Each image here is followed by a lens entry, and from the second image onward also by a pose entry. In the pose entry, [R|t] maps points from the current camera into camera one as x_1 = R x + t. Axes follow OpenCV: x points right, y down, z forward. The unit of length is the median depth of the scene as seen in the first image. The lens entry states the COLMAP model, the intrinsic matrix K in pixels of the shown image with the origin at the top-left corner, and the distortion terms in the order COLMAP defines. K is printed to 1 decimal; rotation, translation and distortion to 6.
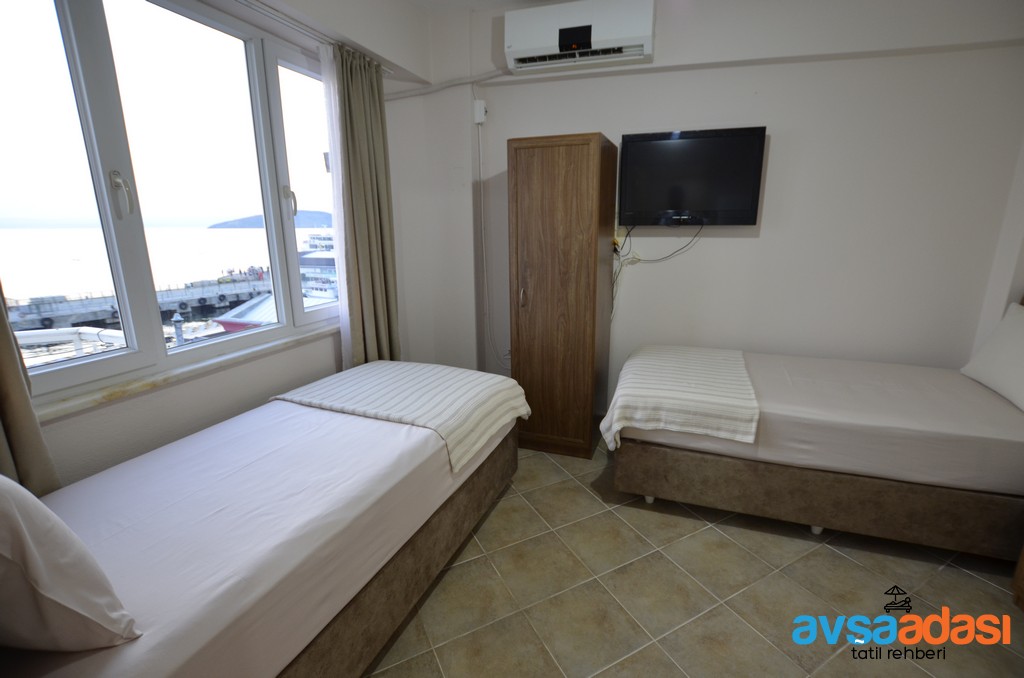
lens RADIAL K [[451.3, 0, 532.6], [0, 451.3, 336.8], [0, 0, 1]] dist [-0.029447, 0.005427]
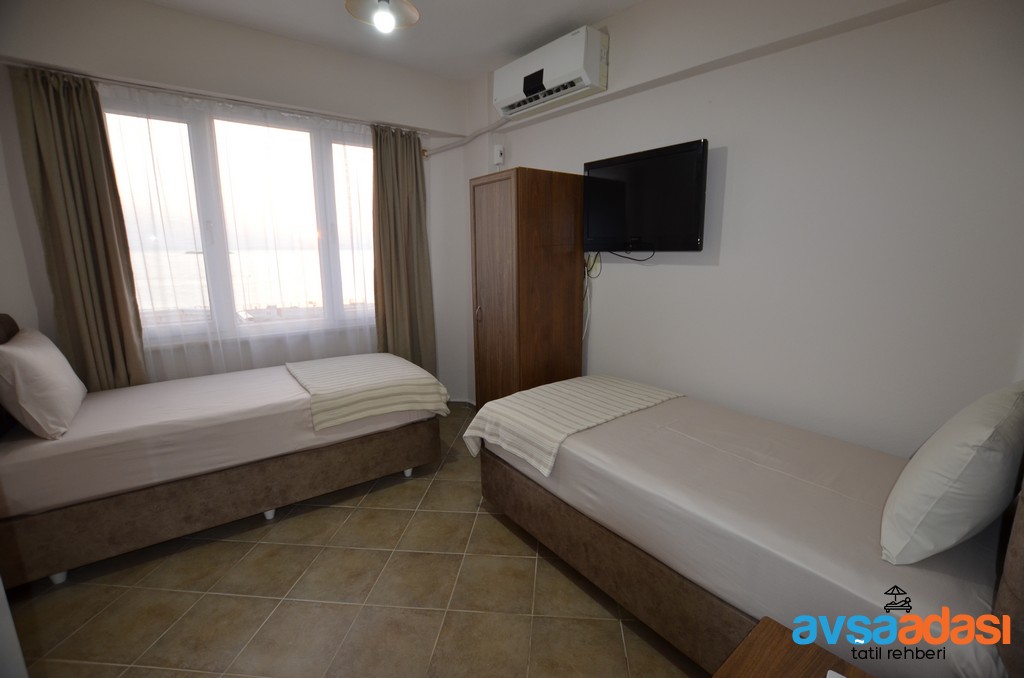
lens RADIAL K [[451.3, 0, 537.0], [0, 451.3, 335.8], [0, 0, 1]] dist [-0.029447, 0.005427]
pose [[0.844373, 0.101114, -0.526128, 0.863764], [-0.129173, 0.991480, -0.016759, -0.038758], [0.519951, 0.082112, 0.850241, 0.134938]]
